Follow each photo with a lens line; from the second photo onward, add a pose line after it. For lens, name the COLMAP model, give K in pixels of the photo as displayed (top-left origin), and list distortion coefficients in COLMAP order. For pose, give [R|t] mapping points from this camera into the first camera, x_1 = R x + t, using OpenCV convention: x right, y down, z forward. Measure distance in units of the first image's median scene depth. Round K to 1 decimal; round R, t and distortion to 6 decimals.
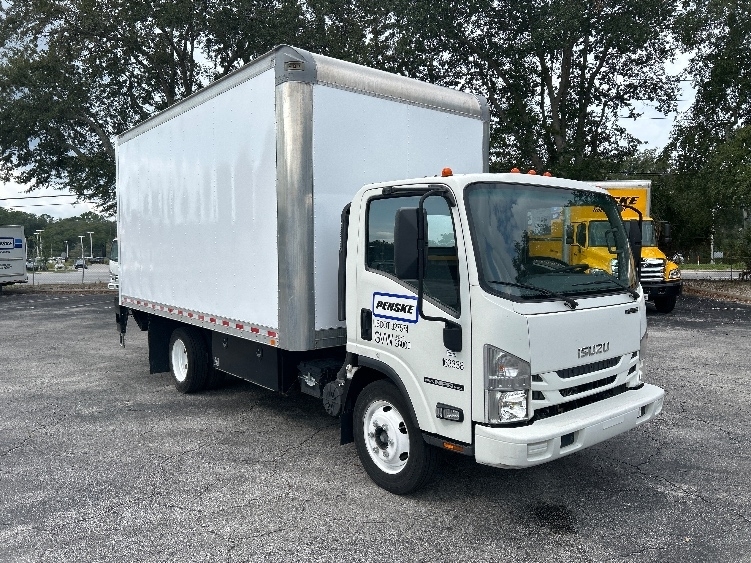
lens RADIAL K [[575.1, 0, 375.5], [0, 575.1, 281.5], [0, 0, 1]] dist [0.002996, -0.001111]
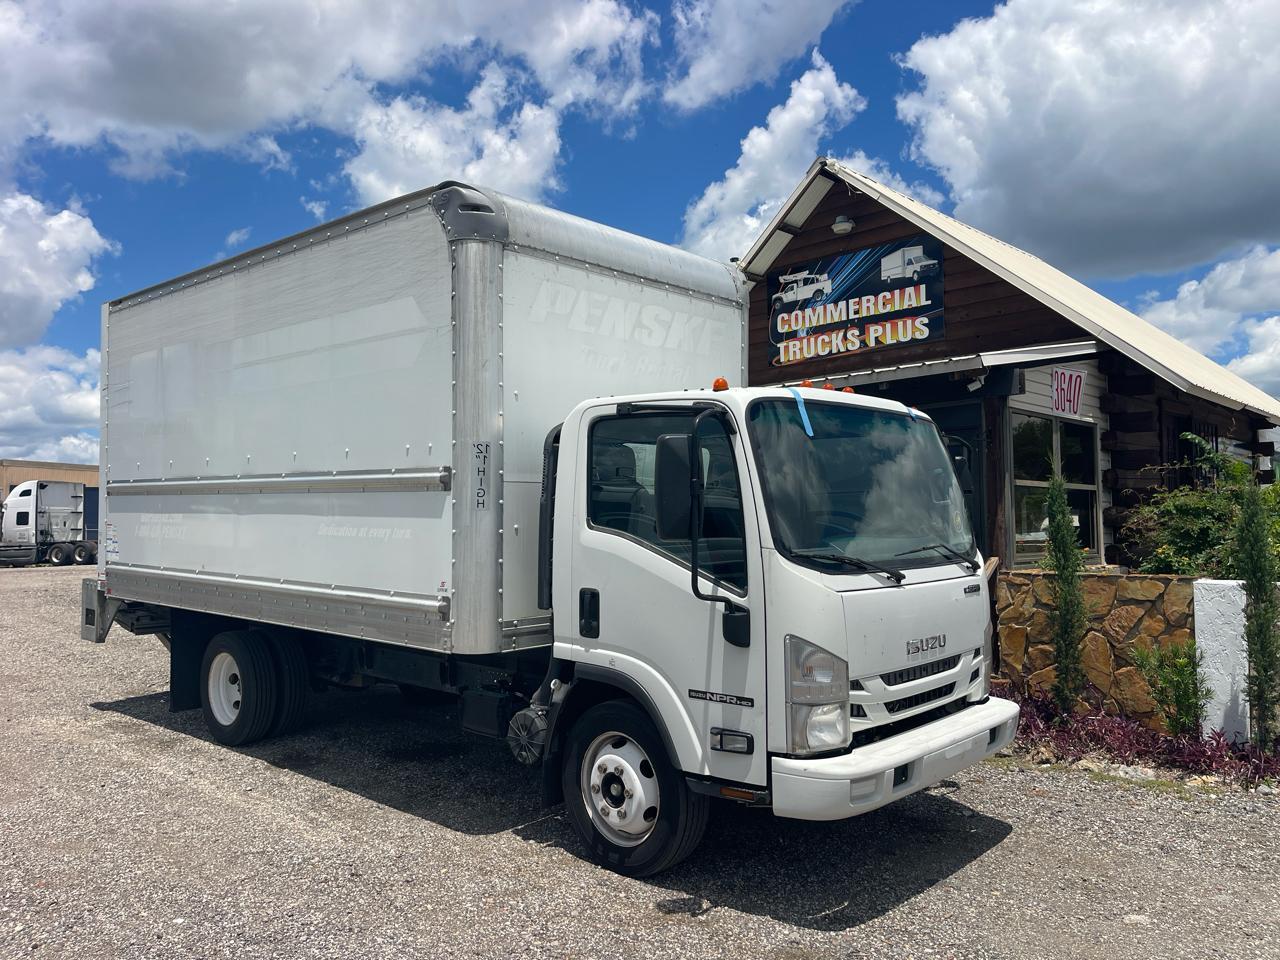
lens RADIAL K [[980.1, 0, 640.0], [0, 980.1, 480.0], [0, 0, 1]] dist [0.002996, -0.001111]
pose [[0.988677, 0.006176, 0.149935, -0.142523], [0.005905, 0.996778, -0.079993, 0.015873], [-0.149946, 0.079973, 0.985455, -0.123091]]
